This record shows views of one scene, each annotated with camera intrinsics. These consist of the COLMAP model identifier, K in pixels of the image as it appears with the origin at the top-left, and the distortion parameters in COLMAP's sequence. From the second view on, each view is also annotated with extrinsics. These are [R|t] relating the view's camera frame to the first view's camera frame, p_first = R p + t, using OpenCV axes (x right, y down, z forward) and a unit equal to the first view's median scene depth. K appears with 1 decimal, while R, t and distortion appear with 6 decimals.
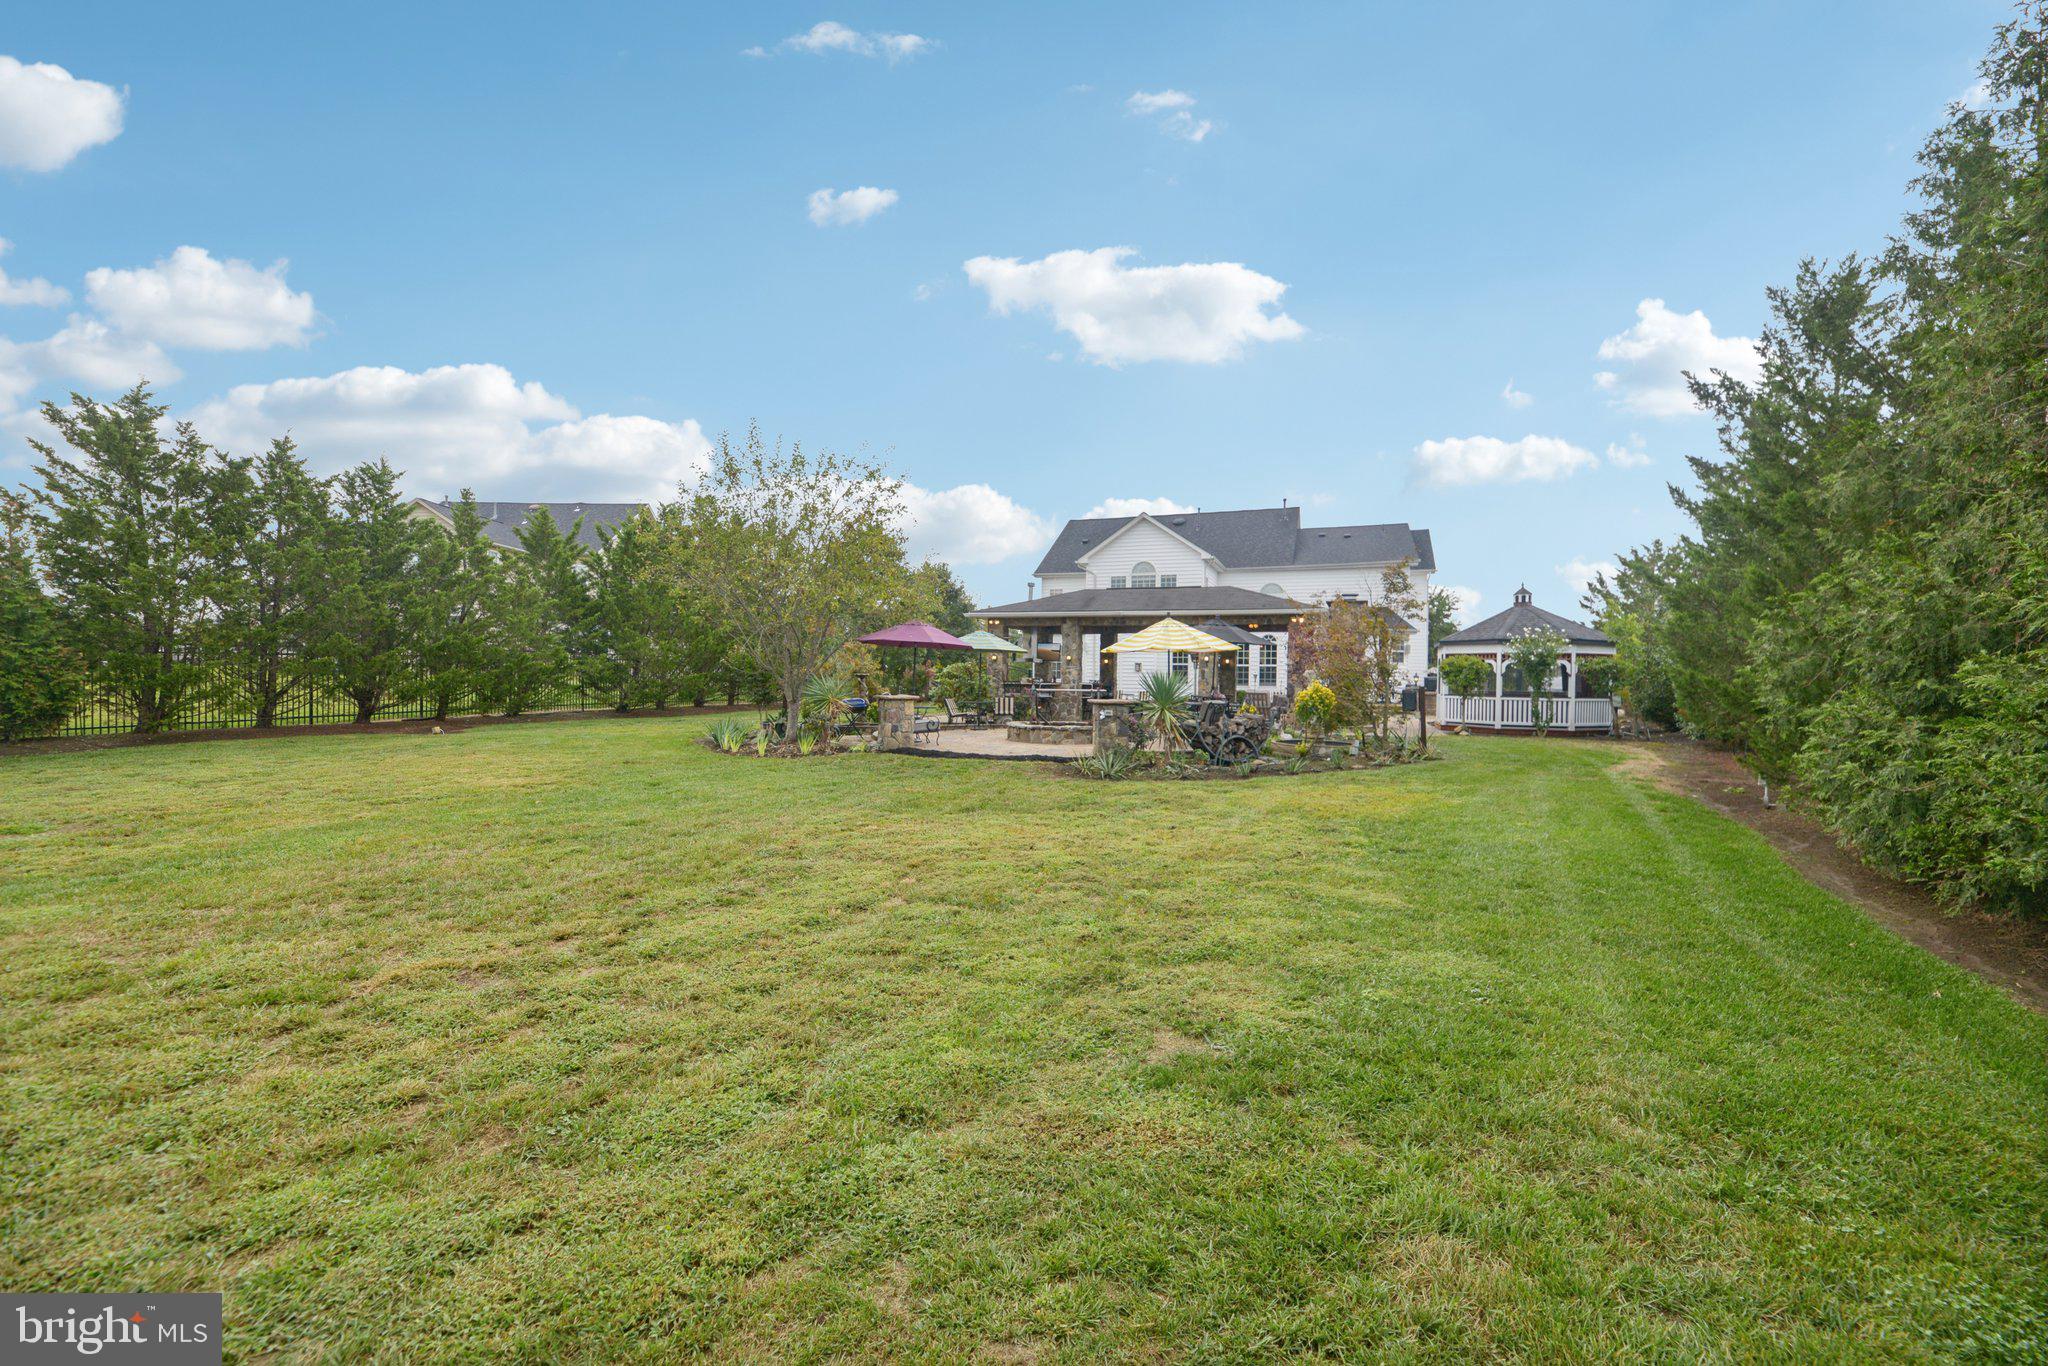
lens RADIAL K [[832.0, 0, 1035.6], [0, 832.0, 669.7], [0, 0, 1]] dist [-0.002346, -0.000762]
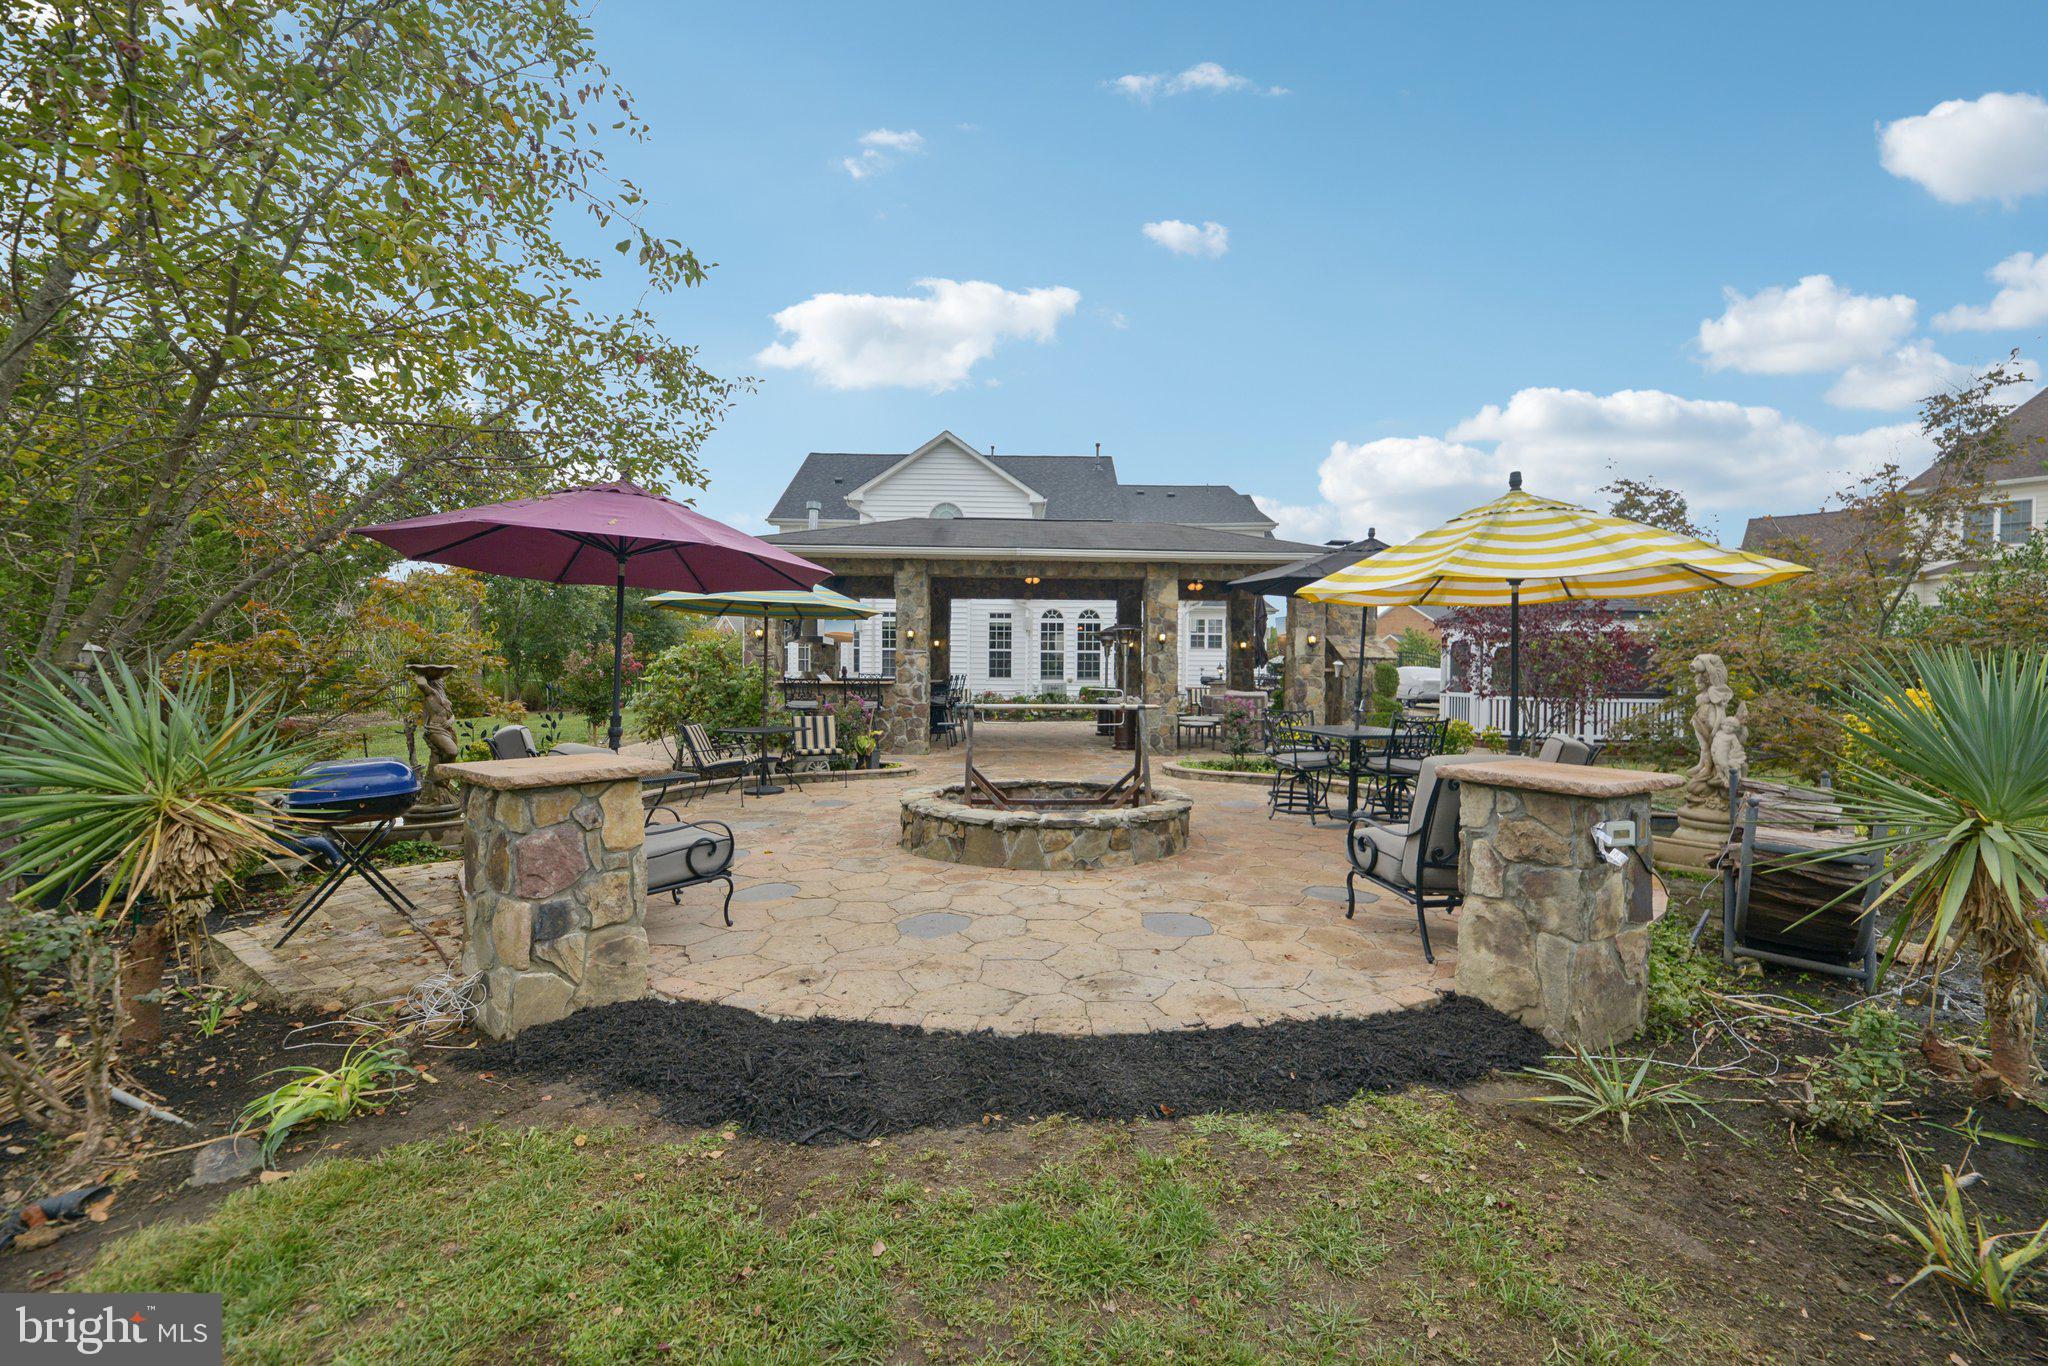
lens RADIAL K [[828.7, 0, 1033.4], [0, 828.7, 688.7], [0, 0, 1]] dist [-0.001278, -0.000179]
pose [[0.932296, -0.011532, 0.361512, -0.078711], [-0.001290, 0.999379, 0.035207, 0.002119], [-0.361694, -0.033289, 0.931702, 0.459756]]
